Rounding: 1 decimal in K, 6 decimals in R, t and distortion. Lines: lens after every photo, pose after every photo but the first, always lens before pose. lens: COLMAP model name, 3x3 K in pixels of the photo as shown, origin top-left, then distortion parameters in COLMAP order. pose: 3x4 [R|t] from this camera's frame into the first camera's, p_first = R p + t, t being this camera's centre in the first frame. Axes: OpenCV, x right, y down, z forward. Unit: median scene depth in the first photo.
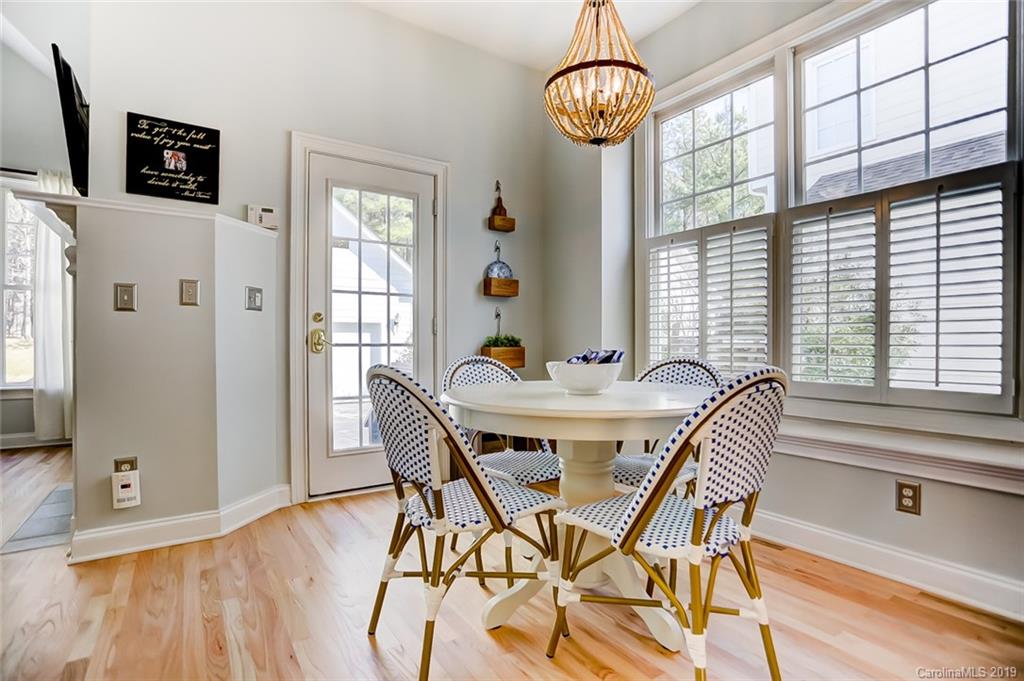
lens RADIAL K [[508.5, 0, 521.6], [0, 508.5, 342.1], [0, 0, 1]] dist [-0.049338, 0.013332]
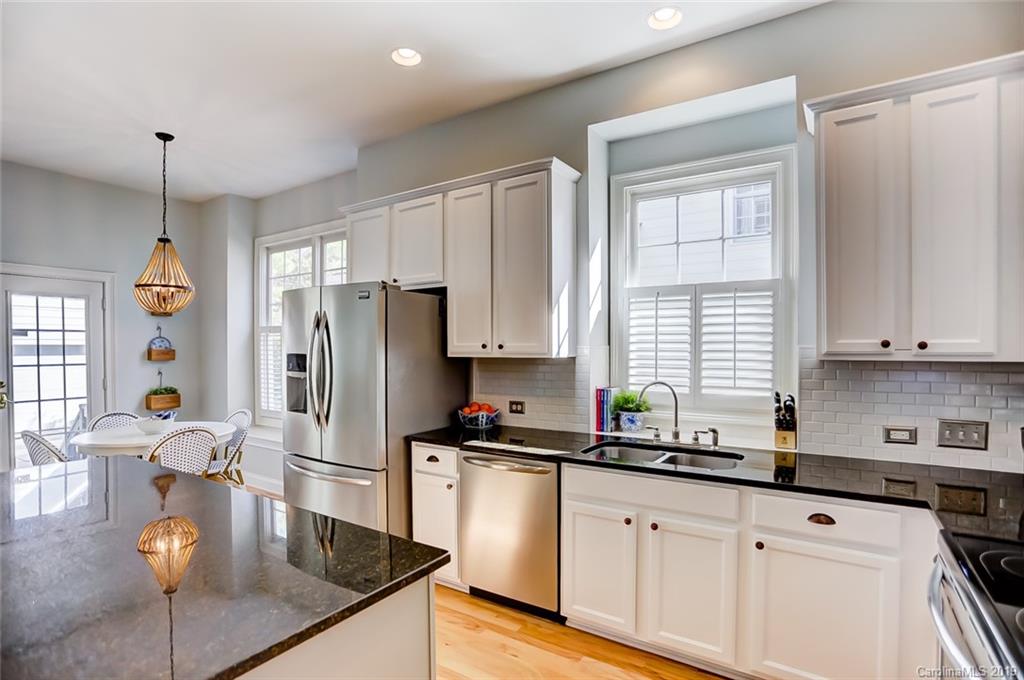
lens RADIAL K [[508.5, 0, 523.2], [0, 508.5, 356.7], [0, 0, 1]] dist [-0.049338, 0.013332]
pose [[0.921732, -0.009690, 0.387706, 0.399108], [0.000730, 0.999729, 0.023251, -0.143495], [-0.387827, -0.021148, 0.921490, -0.813648]]
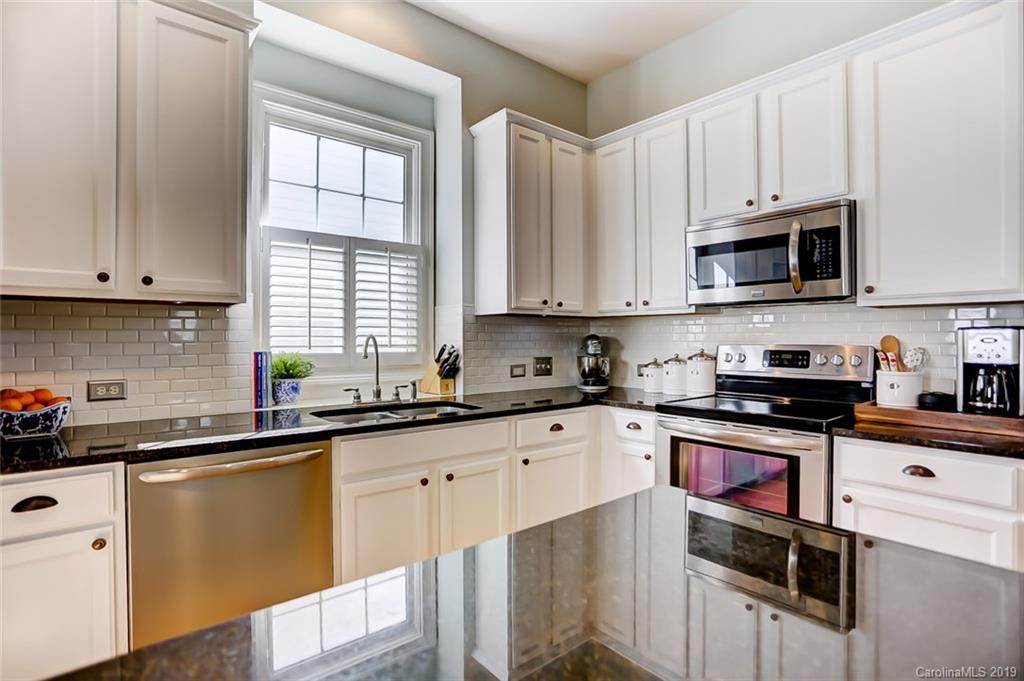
lens RADIAL K [[508.5, 0, 514.9], [0, 508.5, 337.9], [0, 0, 1]] dist [-0.049338, 0.013332]
pose [[-0.090162, 0.002685, 0.995923, 0.169934], [-0.003161, 0.999991, -0.002982, -0.081770], [-0.995922, -0.003417, -0.090153, -0.309054]]
